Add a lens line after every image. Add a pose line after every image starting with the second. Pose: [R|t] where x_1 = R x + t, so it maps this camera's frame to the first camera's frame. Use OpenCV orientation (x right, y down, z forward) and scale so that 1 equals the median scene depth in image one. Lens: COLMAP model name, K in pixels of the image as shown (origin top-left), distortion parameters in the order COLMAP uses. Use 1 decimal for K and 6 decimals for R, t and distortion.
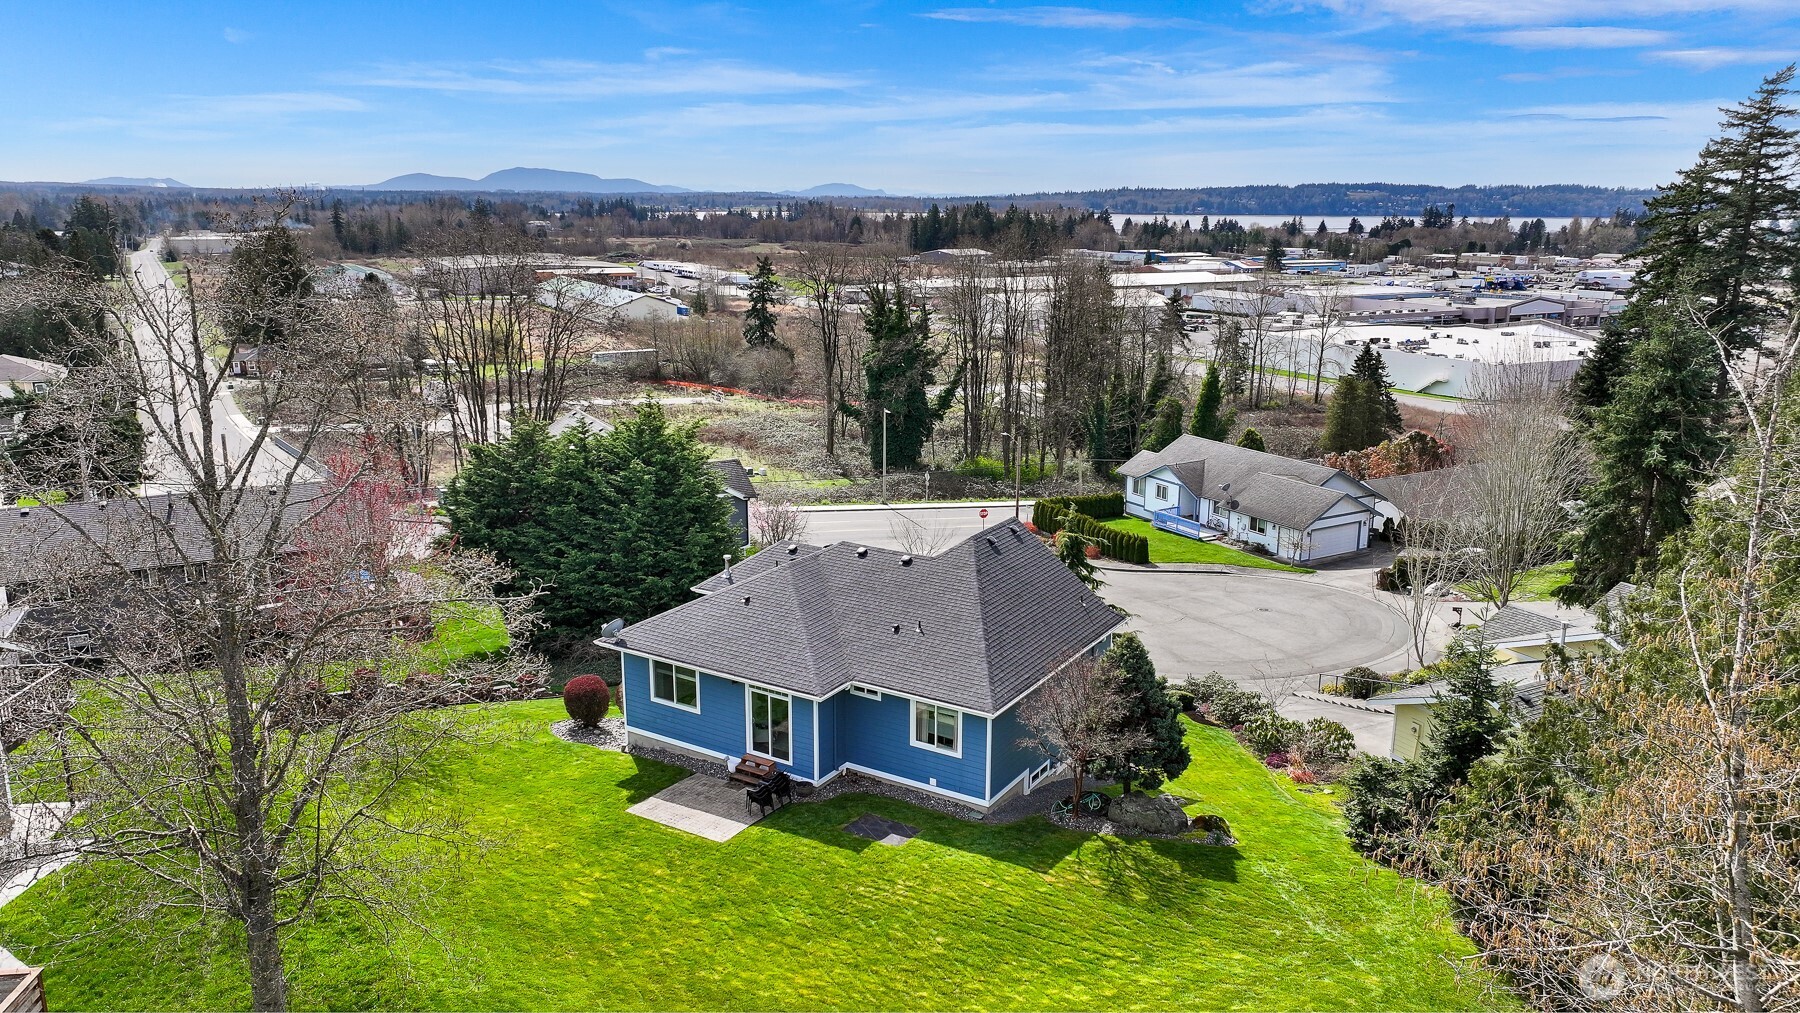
lens RADIAL K [[1247.6, 0, 905.9], [0, 1247.6, 507.0], [0, 0, 1]] dist [0.017224, 0.002665]
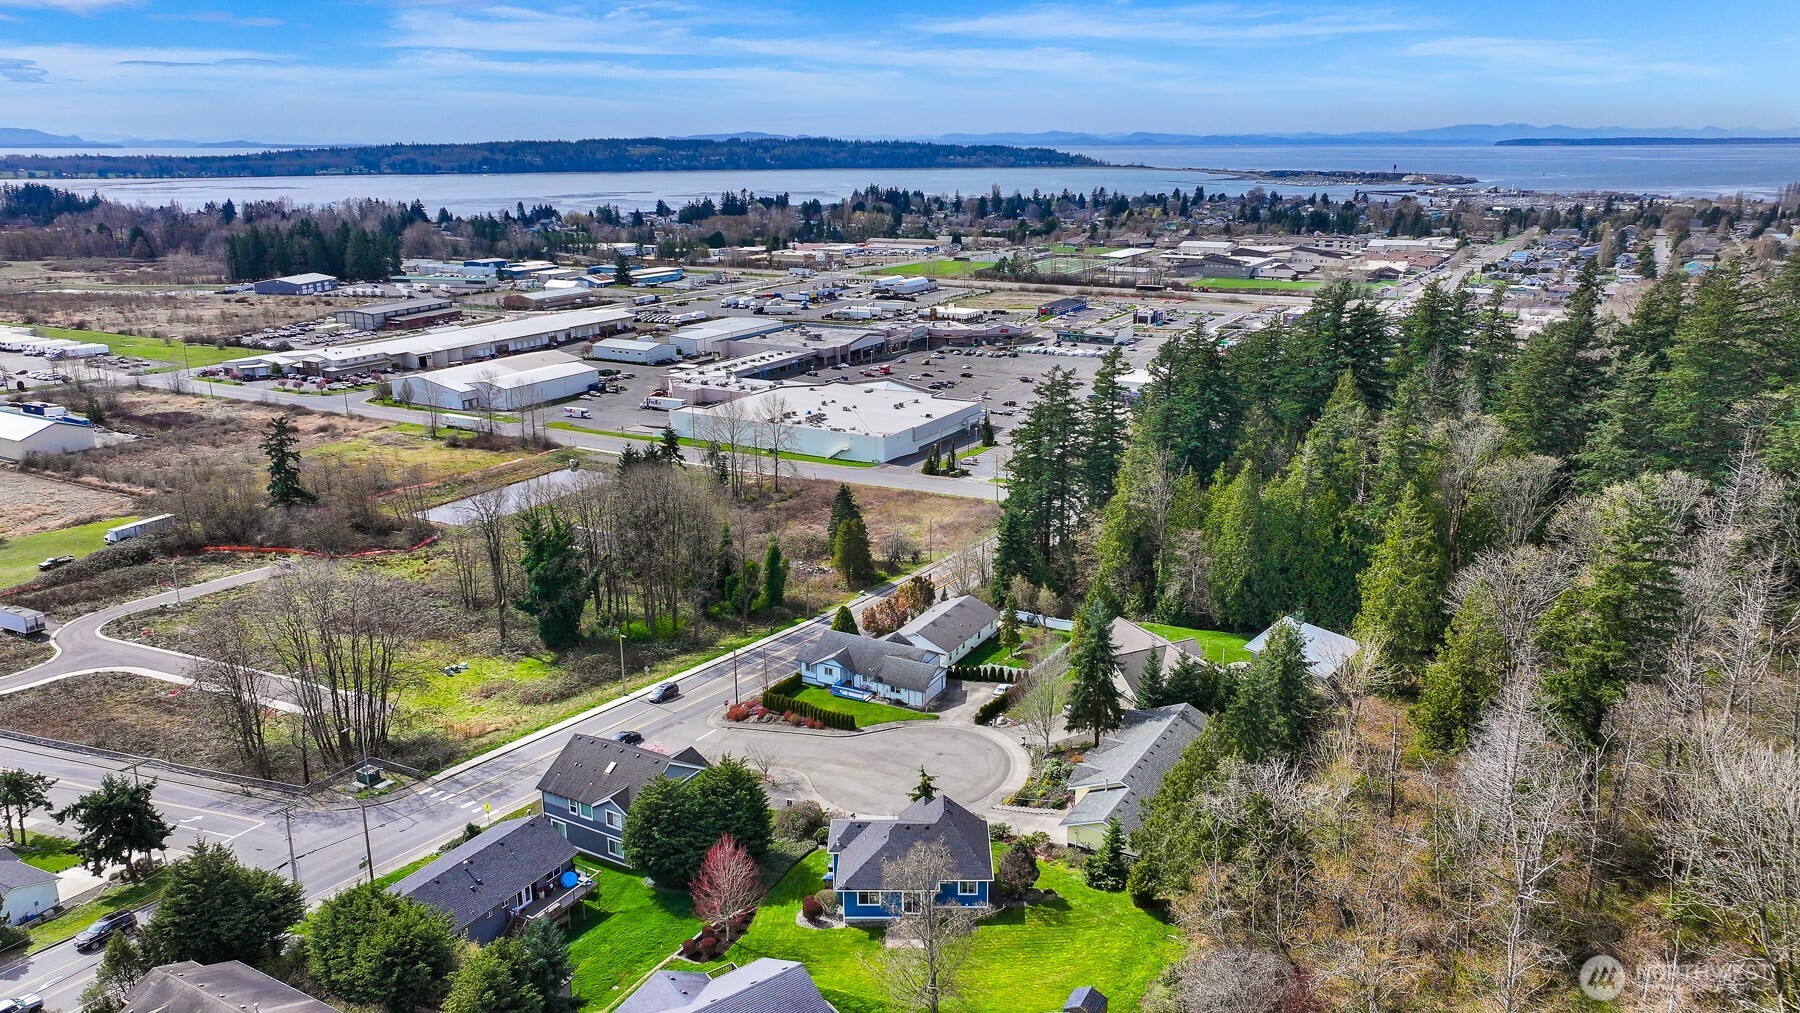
lens RADIAL K [[1247.6, 0, 904.0], [0, 1247.6, 514.4], [0, 0, 1]] dist [0.017224, 0.002665]
pose [[0.858898, -0.145600, 0.491014, -0.578139], [0.126948, 0.989343, 0.071307, -0.374176], [-0.496164, 0.001088, 0.868228, -0.604798]]
